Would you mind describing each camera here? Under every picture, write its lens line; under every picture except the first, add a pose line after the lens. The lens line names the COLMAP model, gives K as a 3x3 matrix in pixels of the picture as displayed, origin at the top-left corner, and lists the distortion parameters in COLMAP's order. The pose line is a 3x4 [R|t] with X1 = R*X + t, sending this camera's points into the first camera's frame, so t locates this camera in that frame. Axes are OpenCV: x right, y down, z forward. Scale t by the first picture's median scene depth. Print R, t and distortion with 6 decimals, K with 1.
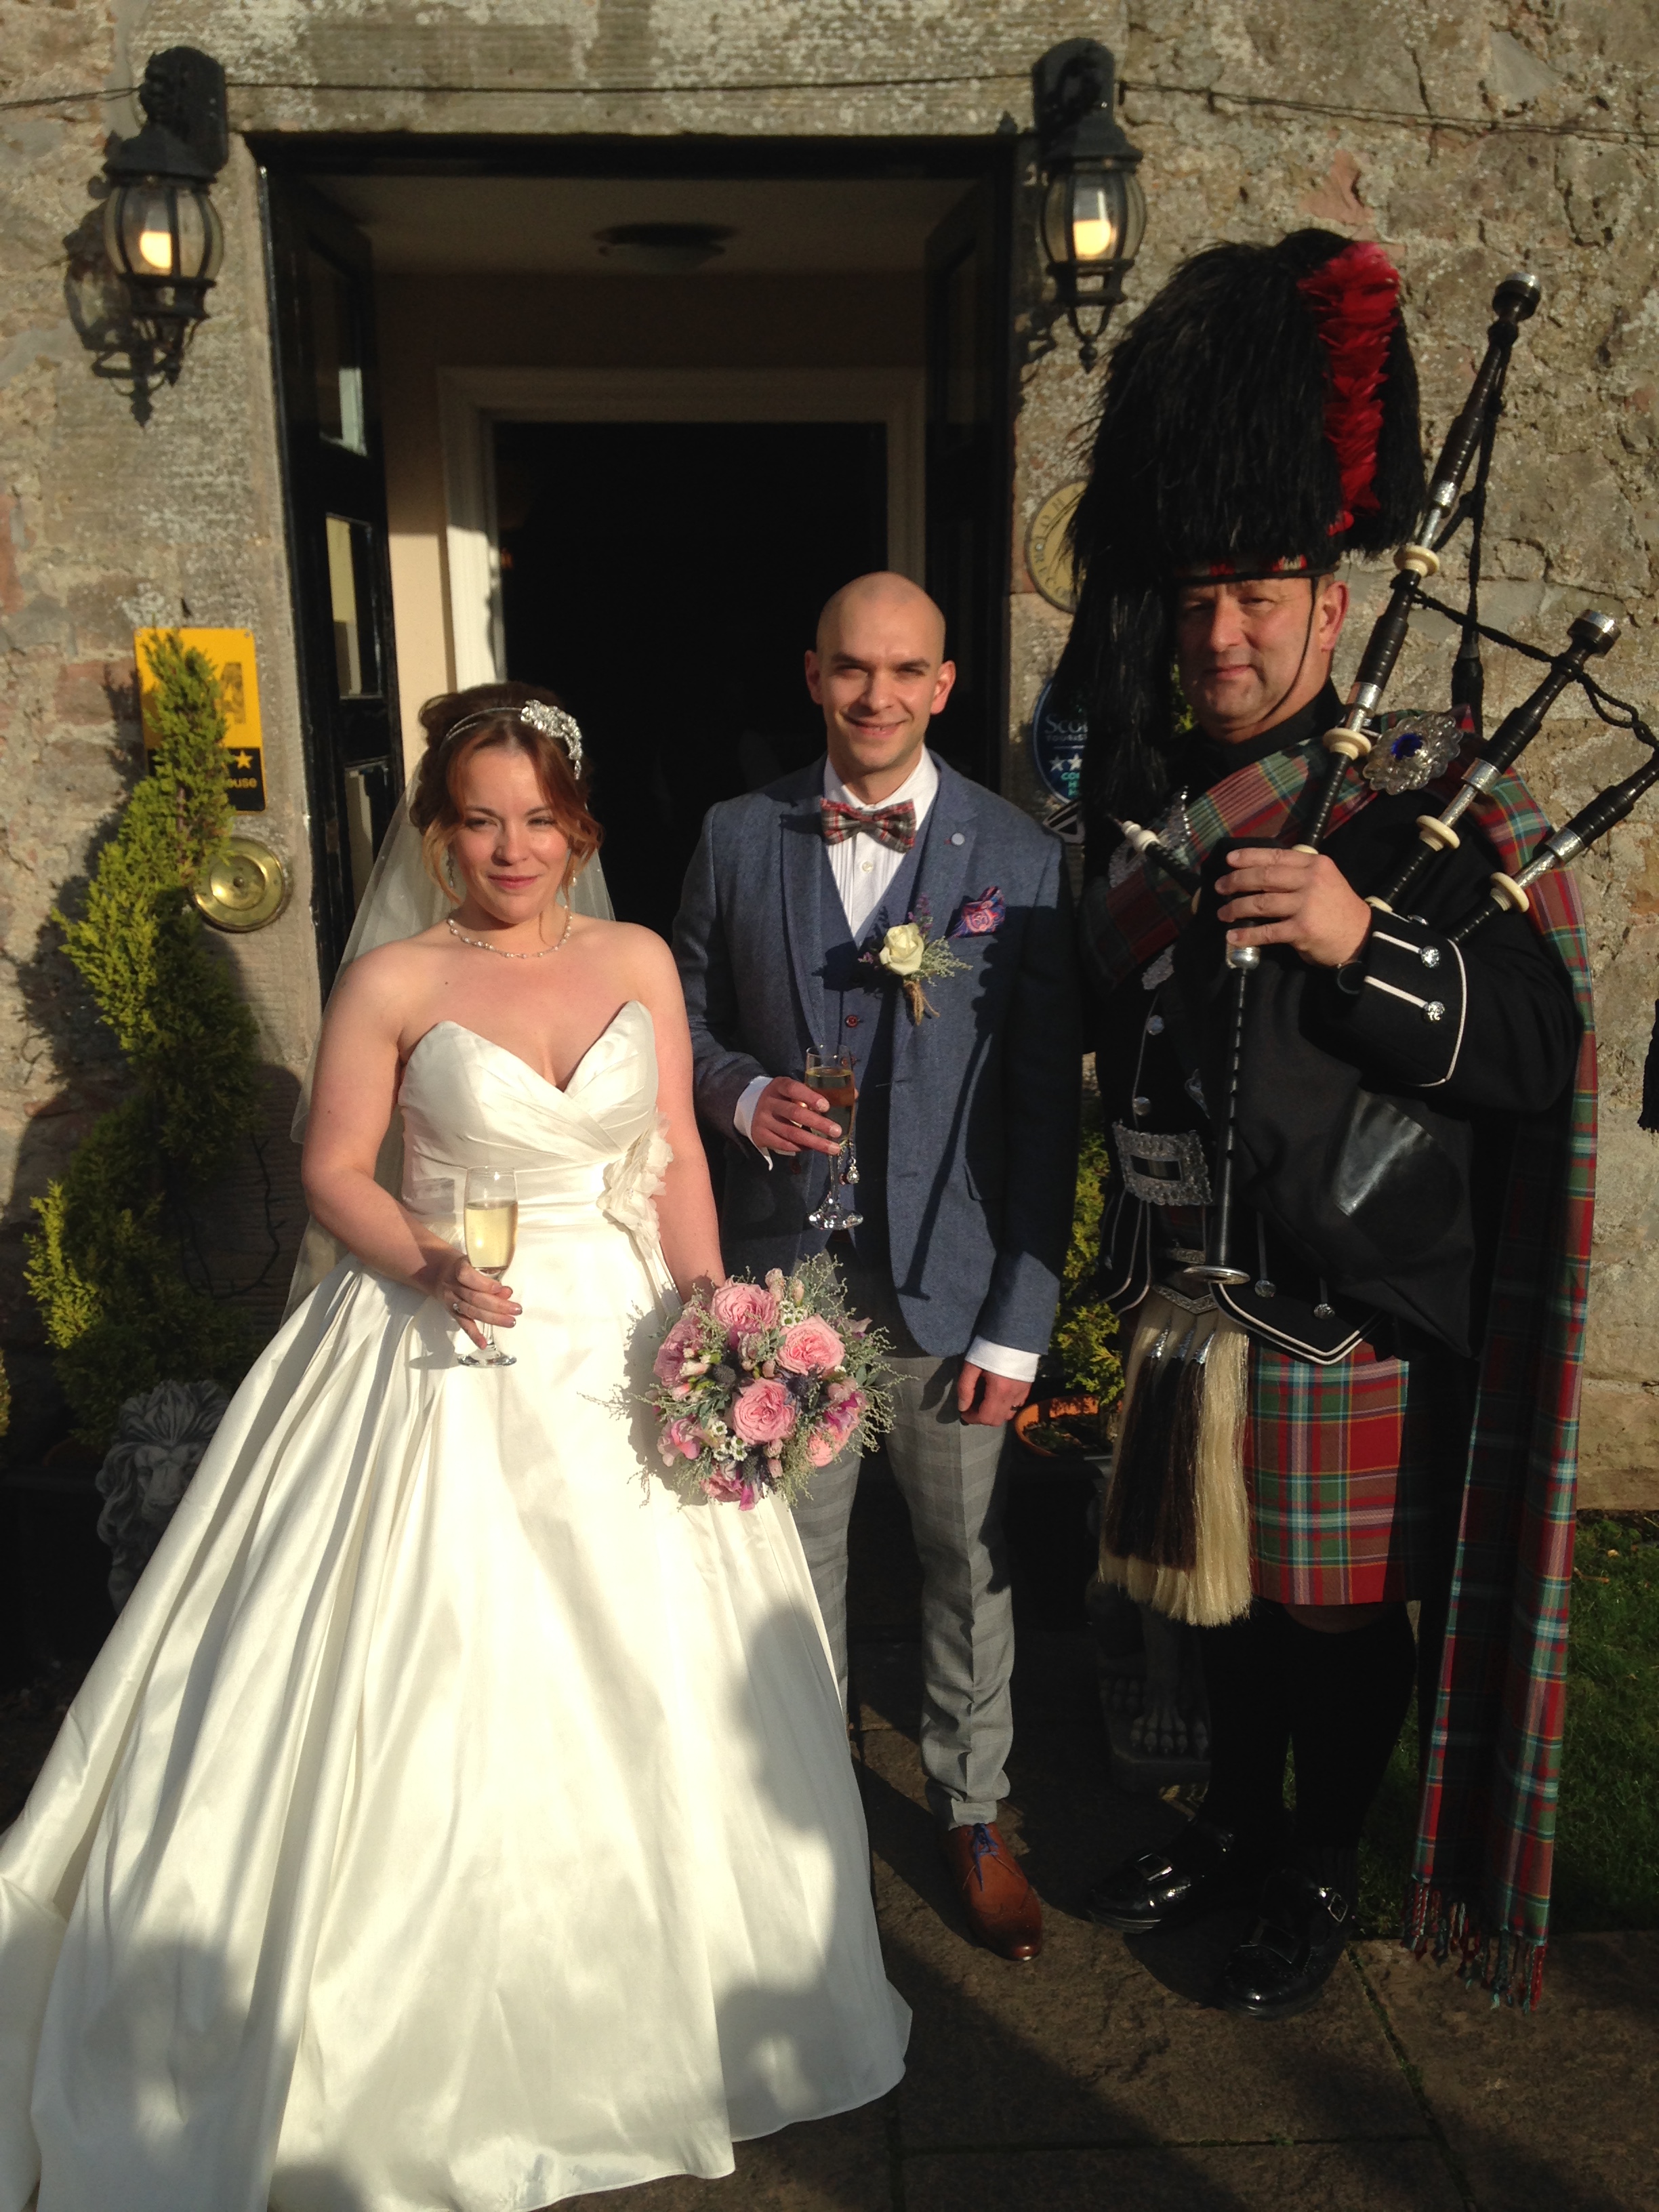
lens RADIAL K [[2128.5, 0, 782.7], [0, 2128.5, 1182.1], [0, 0, 1]] dist [0.157904, -0.294382]
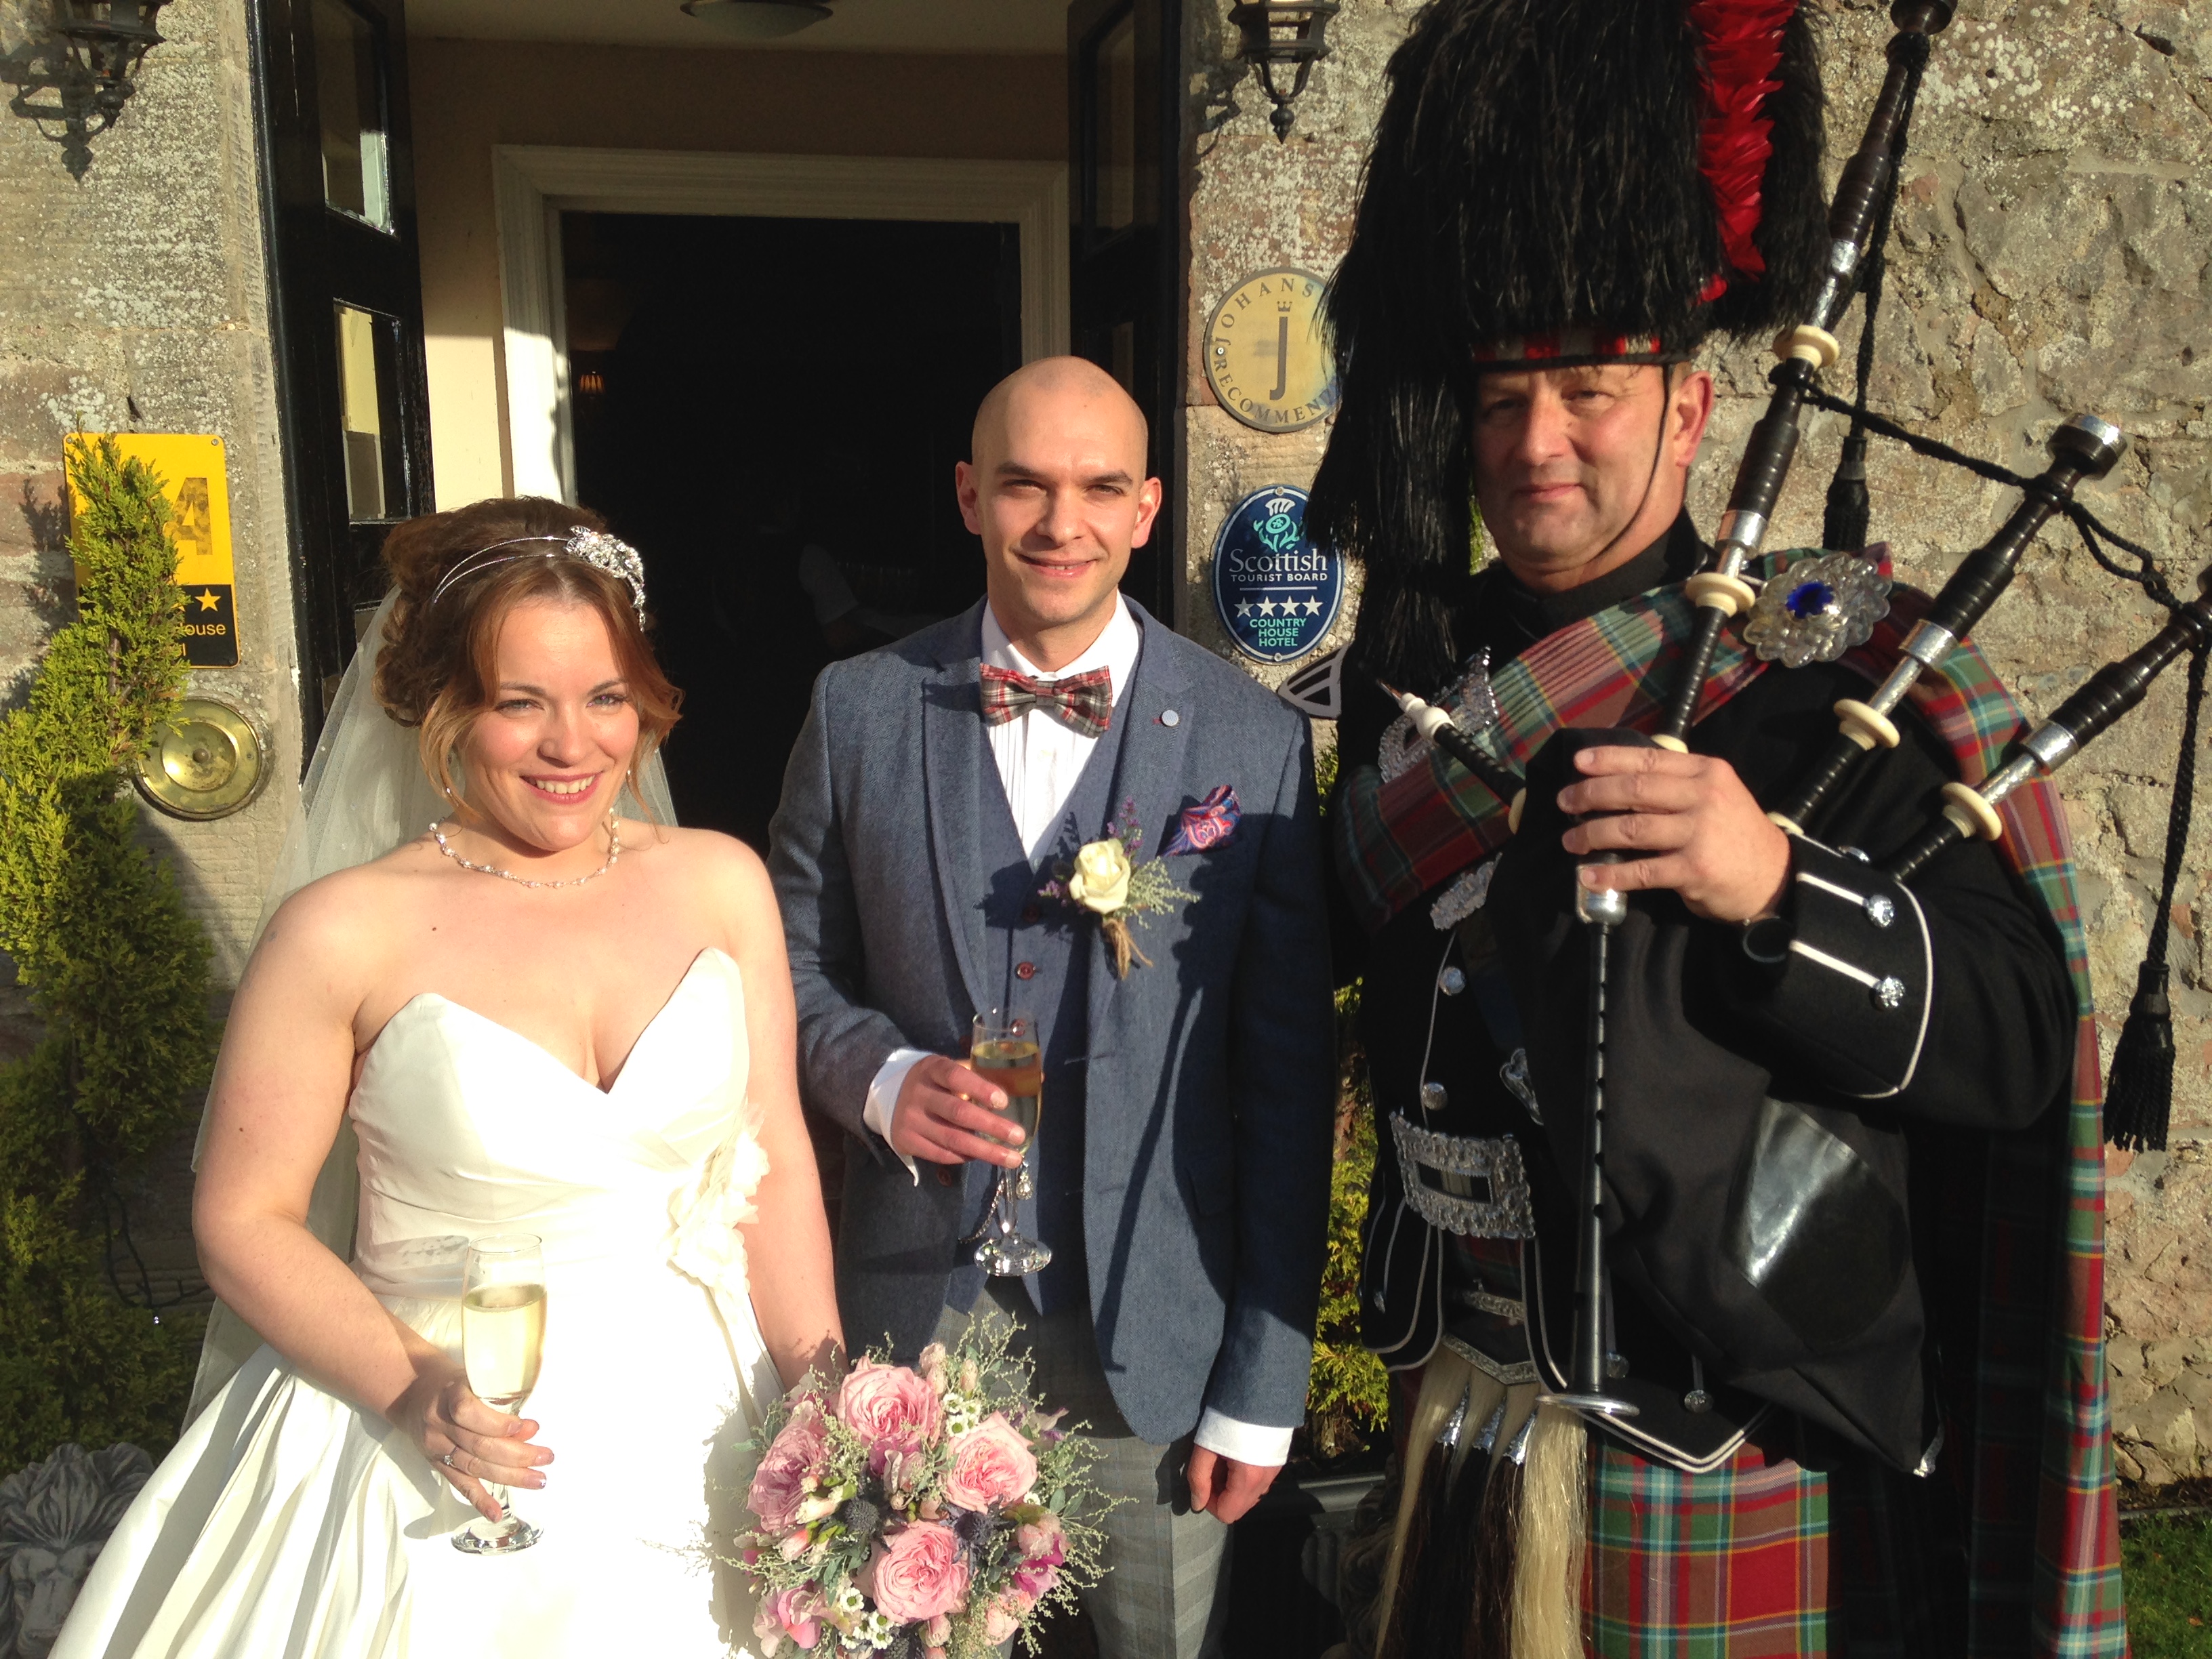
lens RADIAL K [[2128.3, 0, 1106.0], [0, 2128.3, 829.5], [0, 0, 1]] dist [0.119902, -0.163718]
pose [[0.994881, -0.007982, 0.100738, -0.009182], [0.016242, 0.996546, -0.081434, -0.048268], [-0.099740, 0.082654, 0.991575, 0.217521]]
